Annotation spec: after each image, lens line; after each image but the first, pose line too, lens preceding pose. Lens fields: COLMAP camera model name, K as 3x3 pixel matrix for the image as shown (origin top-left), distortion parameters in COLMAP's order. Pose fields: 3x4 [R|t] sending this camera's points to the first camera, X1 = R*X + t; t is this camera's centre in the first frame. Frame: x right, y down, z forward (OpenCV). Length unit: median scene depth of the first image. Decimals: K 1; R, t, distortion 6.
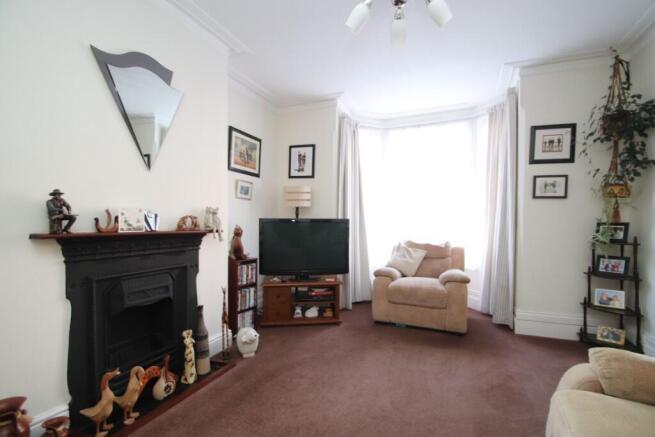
lens RADIAL K [[306.0, 0, 330.0], [0, 306.0, 227.7], [0, 0, 1]] dist [0.018820, -0.019324]
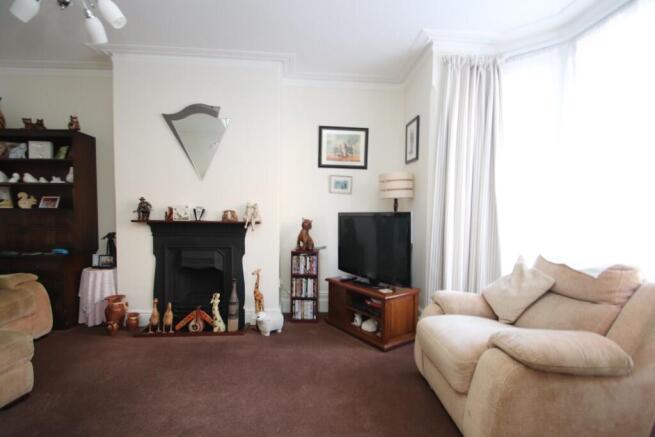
lens RADIAL K [[306.0, 0, 330.0], [0, 306.0, 227.7], [0, 0, 1]] dist [0.018820, -0.019324]
pose [[0.453379, 0.036056, -0.890588, 0.691275], [-0.027944, 0.999265, 0.026230, -0.007394], [0.890879, 0.012995, 0.454054, 0.584761]]
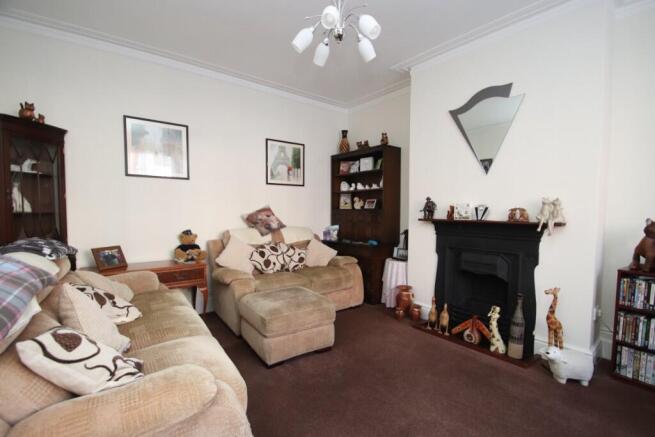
lens RADIAL K [[306.0, 0, 330.0], [0, 306.0, 227.7], [0, 0, 1]] dist [0.018820, -0.019324]
pose [[-0.474810, 0.039482, -0.879202, 0.601189], [-0.028796, 0.997761, 0.060357, -0.011916], [0.879617, 0.053976, -0.472610, 0.694303]]
